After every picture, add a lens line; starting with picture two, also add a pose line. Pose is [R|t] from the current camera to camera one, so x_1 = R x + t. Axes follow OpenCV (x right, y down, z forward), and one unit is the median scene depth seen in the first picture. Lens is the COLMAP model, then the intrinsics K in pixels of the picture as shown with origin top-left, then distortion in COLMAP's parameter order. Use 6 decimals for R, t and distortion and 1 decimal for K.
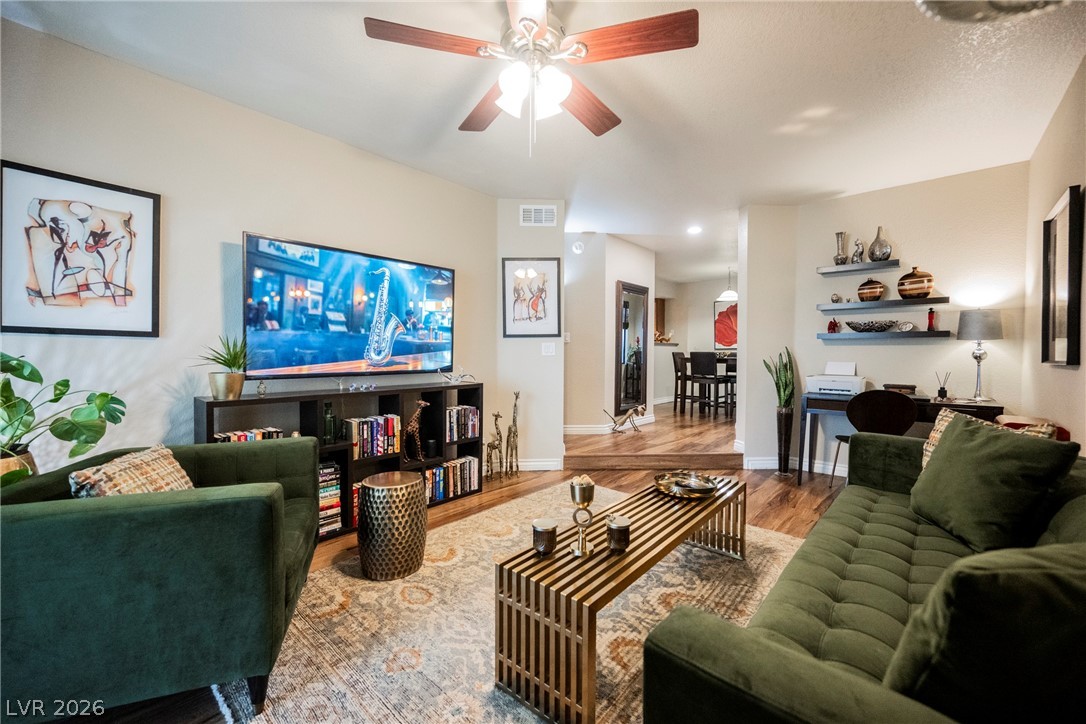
lens RADIAL K [[431.9, 0, 544.5], [0, 431.9, 360.1], [0, 0, 1]] dist [-0.001751, -0.000651]
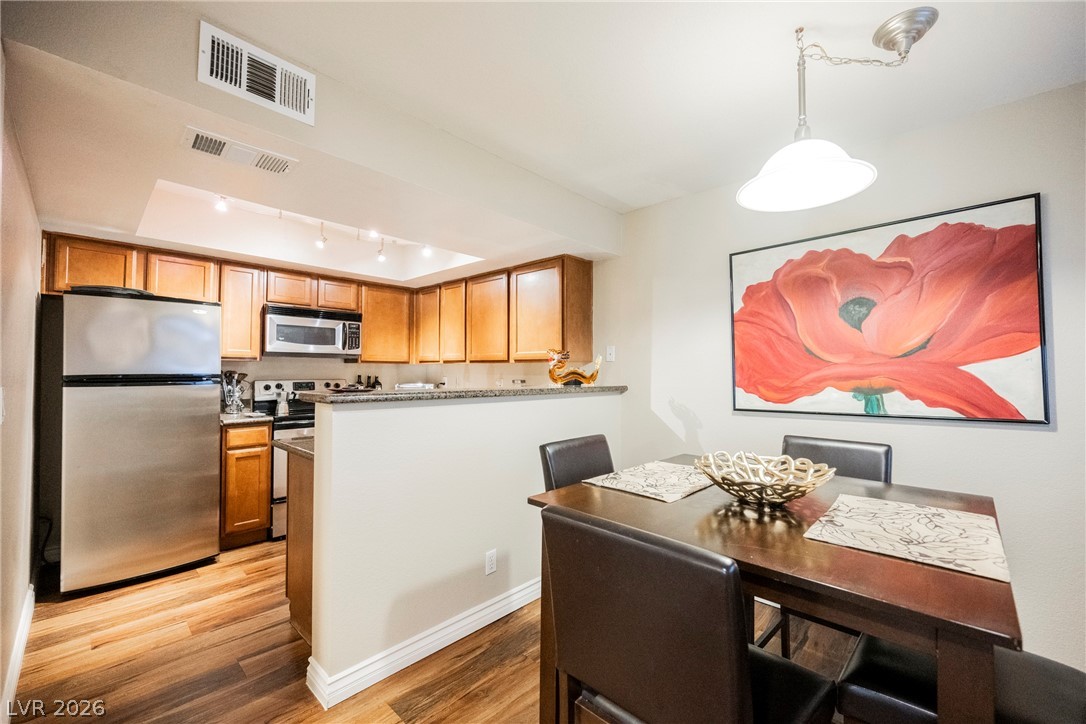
lens RADIAL K [[439.7, 0, 548.0], [0, 439.7, 363.7], [0, 0, 1]] dist [-0.001301, -0.000062]
pose [[0.999440, 0.000306, -0.033452, 0.806586], [-0.001435, 0.999430, -0.033729, -0.137269], [0.033422, 0.033758, 0.998871, 2.015039]]
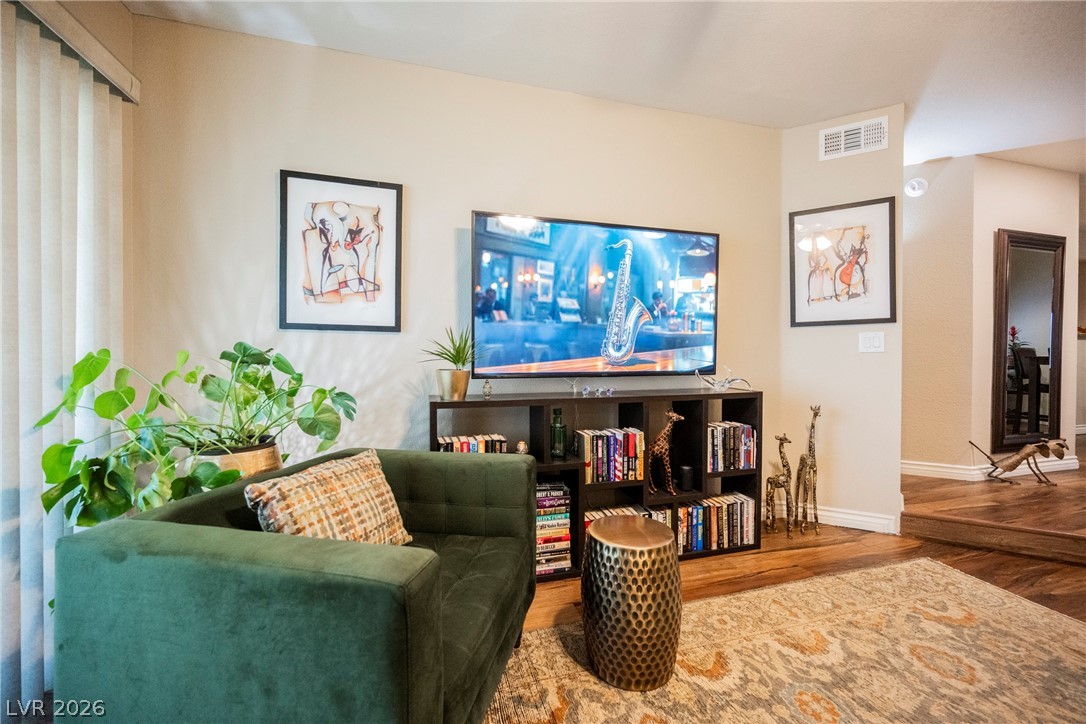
lens RADIAL K [[423.8, 0, 541.3], [0, 423.8, 360.2], [0, 0, 1]] dist [0.000047, -0.000548]
pose [[0.838774, 0.002549, -0.544473, -0.085755], [-0.006097, 0.999970, -0.004711, 0.010247], [0.544445, 0.007271, 0.838765, 0.290767]]
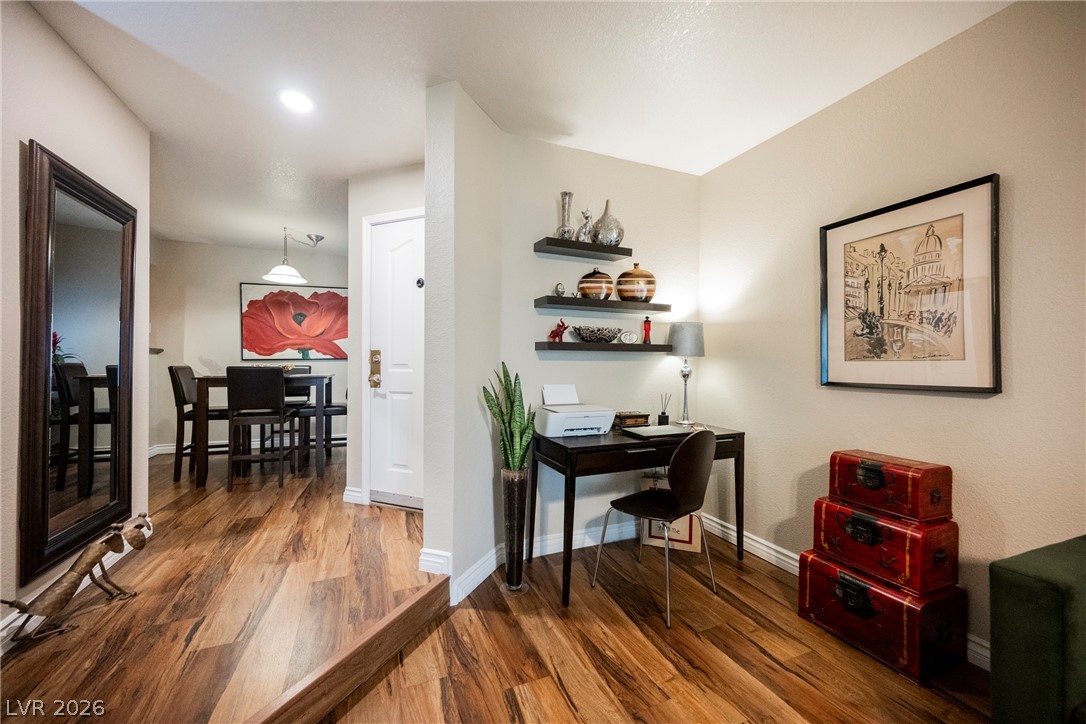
lens RADIAL K [[426.5, 0, 545.7], [0, 426.5, 363.5], [0, 0, 1]] dist [0.000736, -0.000135]
pose [[0.433297, -0.002398, 0.901248, 0.098121], [0.011760, 0.999926, -0.002993, -0.038080], [-0.901174, 0.011896, 0.433294, 1.011370]]
